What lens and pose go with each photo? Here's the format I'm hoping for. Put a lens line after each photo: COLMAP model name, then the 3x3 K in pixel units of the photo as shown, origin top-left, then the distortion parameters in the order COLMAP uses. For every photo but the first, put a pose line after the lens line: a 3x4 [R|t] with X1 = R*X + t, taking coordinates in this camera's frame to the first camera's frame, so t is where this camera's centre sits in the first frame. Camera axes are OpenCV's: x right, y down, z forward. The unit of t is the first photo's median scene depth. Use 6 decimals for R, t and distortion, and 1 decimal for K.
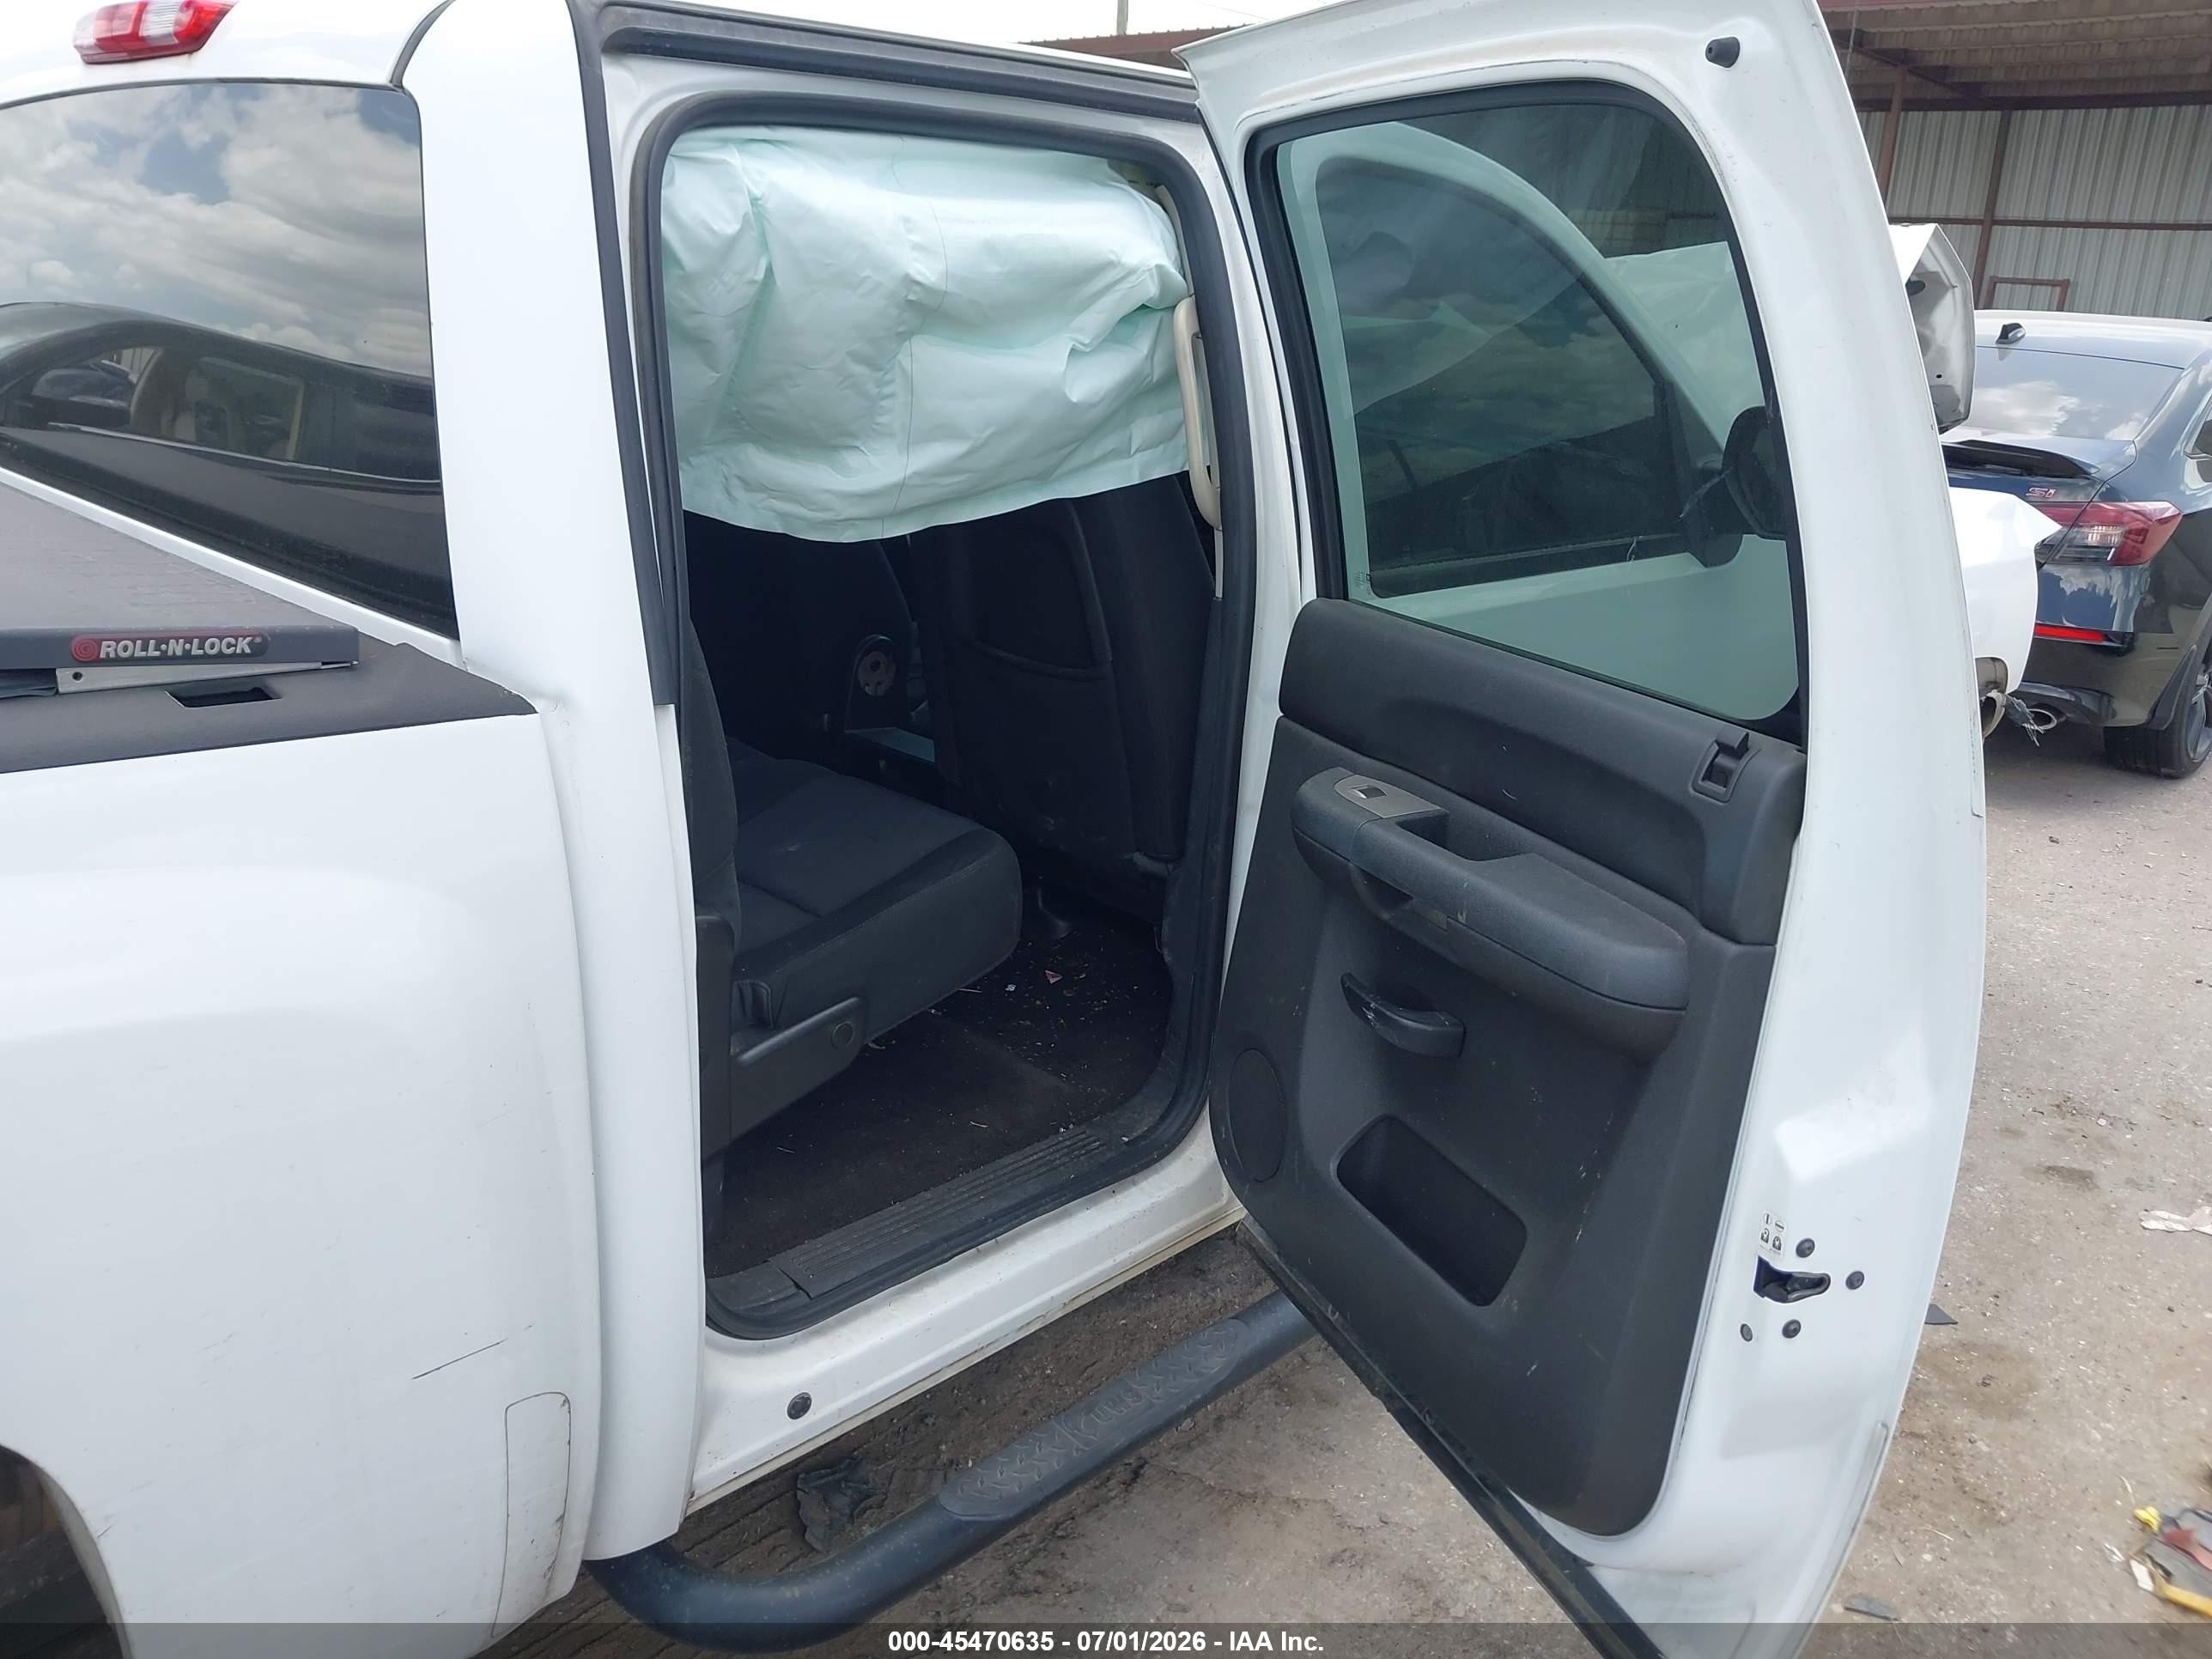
lens RADIAL K [[1782.5, 0, 1044.9], [0, 1782.5, 831.6], [0, 0, 1]] dist [0.105750, -0.182118]
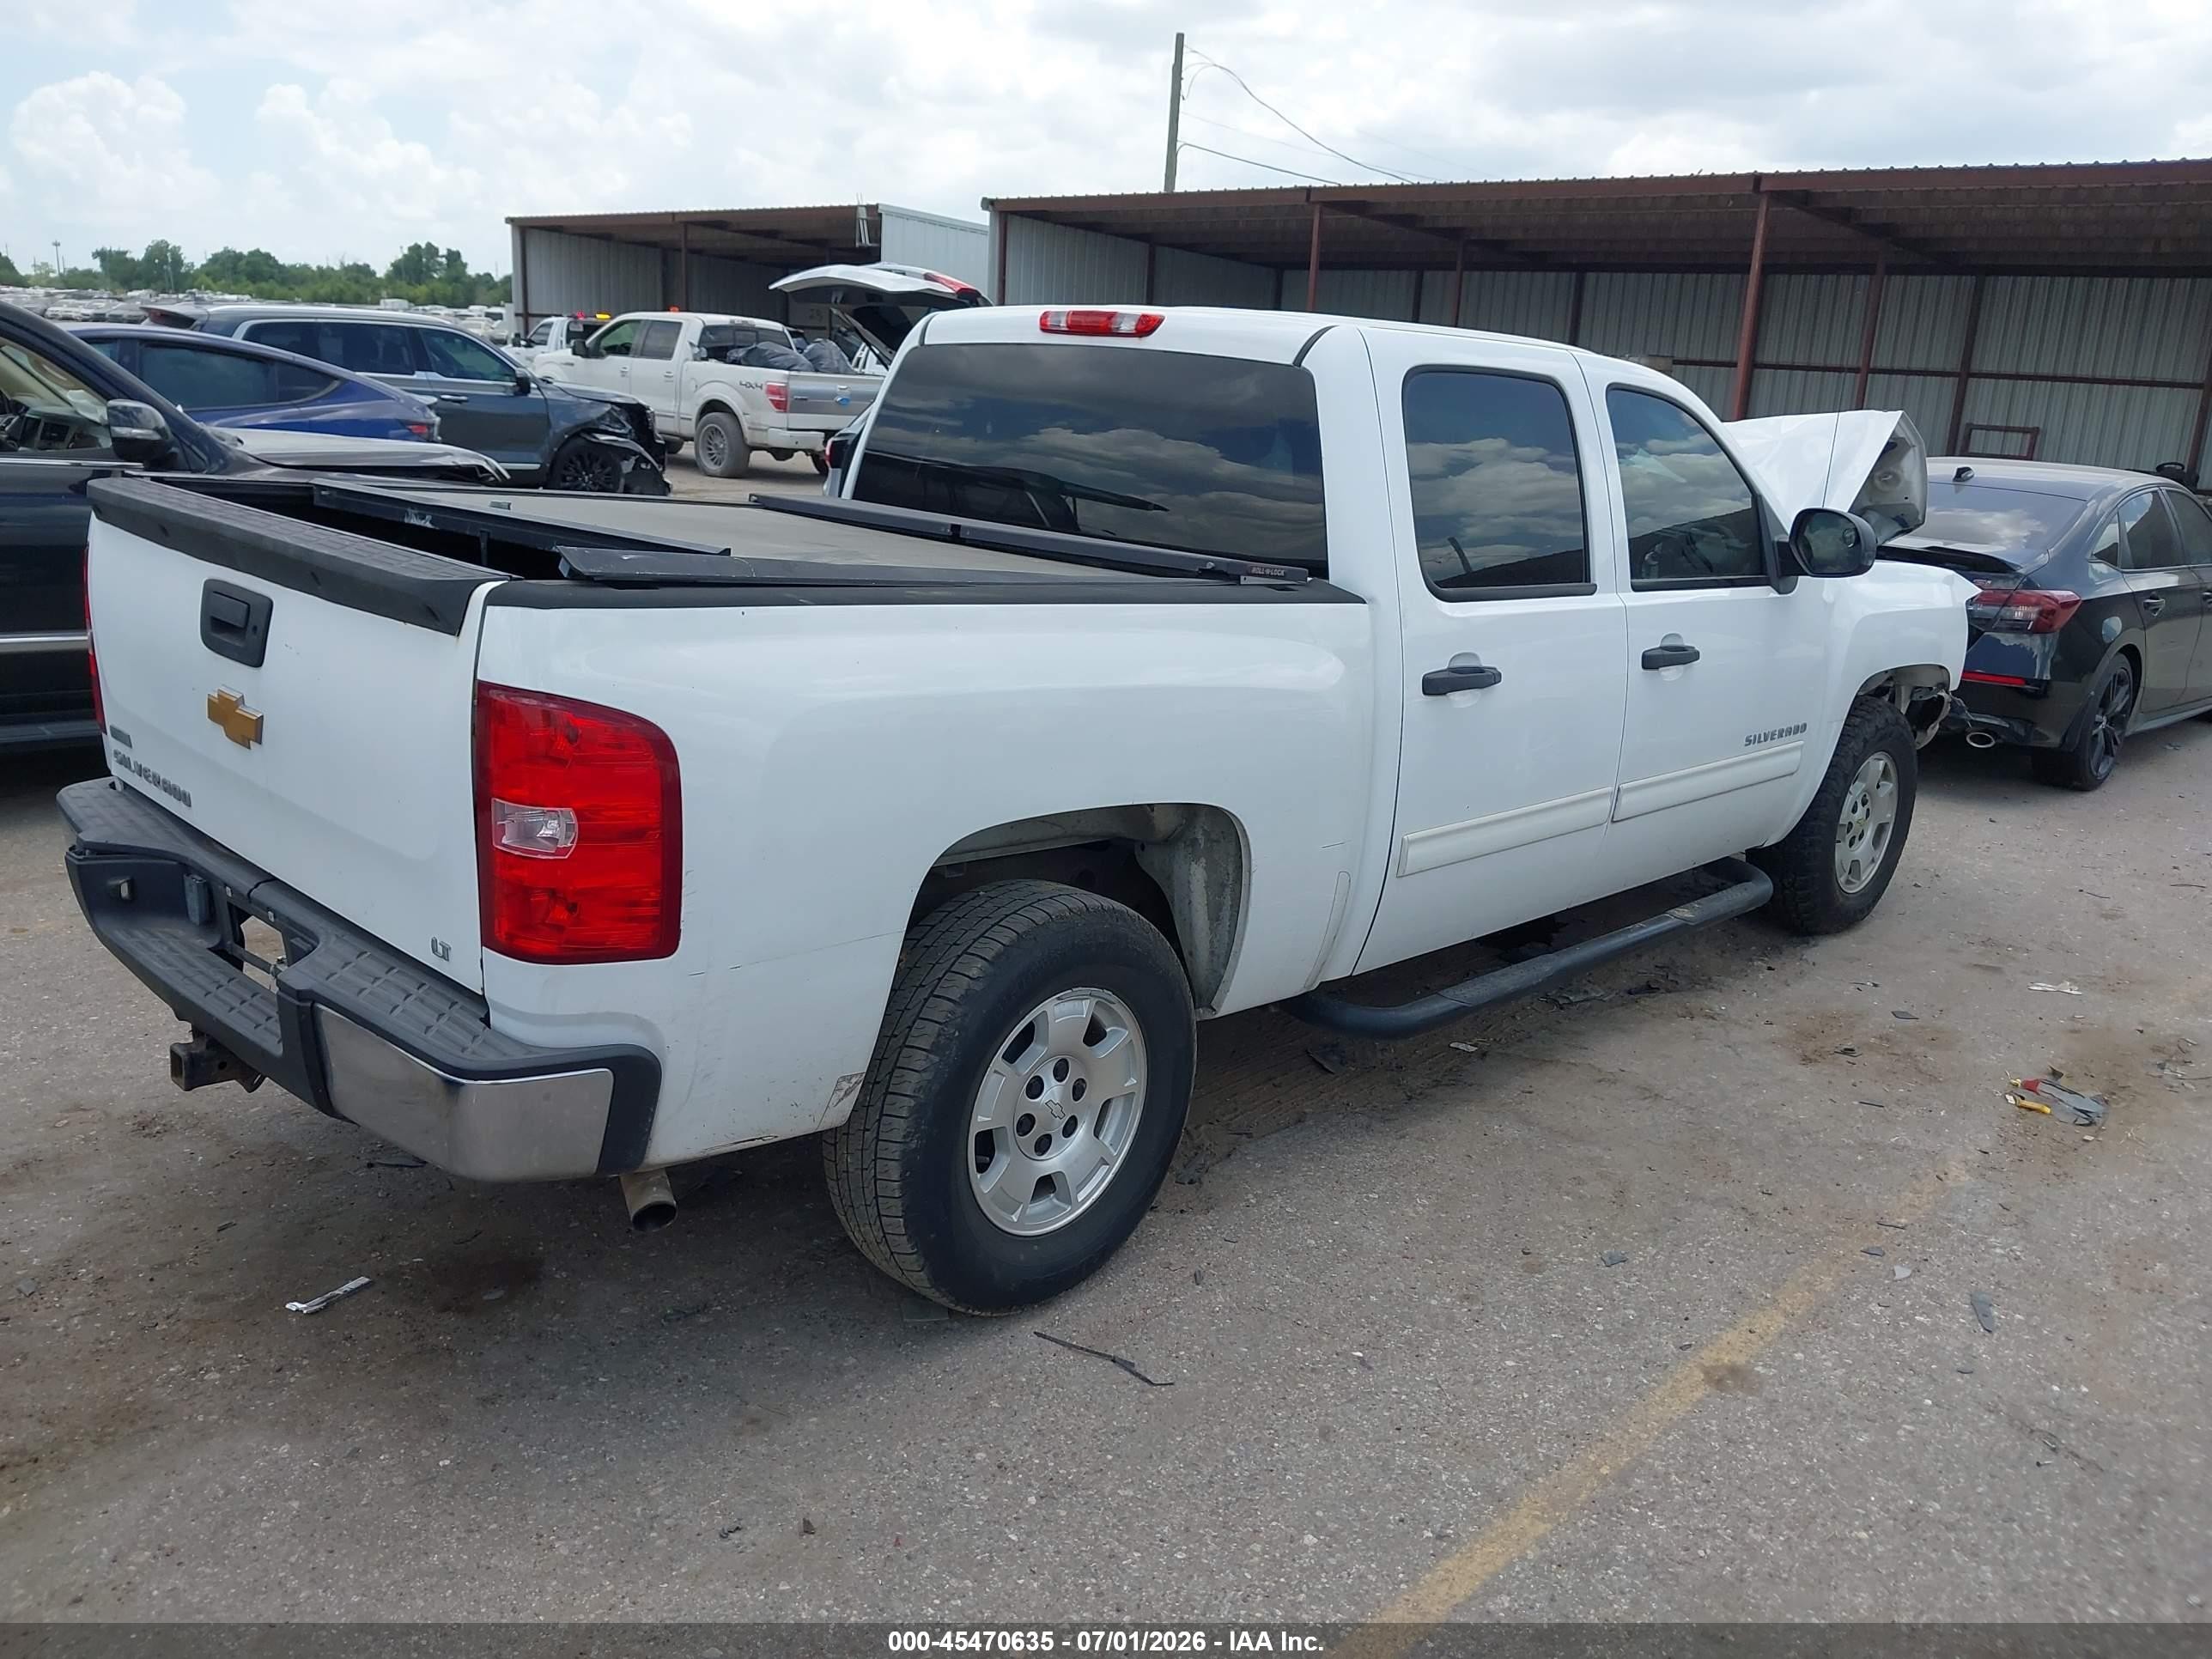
lens RADIAL K [[1782.5, 0, 1044.9], [0, 1782.5, 831.6], [0, 0, 1]] dist [0.105750, -0.182118]
pose [[0.999775, 0.020717, 0.004579, -0.057446], [-0.020384, 0.997773, -0.063512, 0.033848], [-0.005884, 0.063404, 0.997971, -0.122513]]
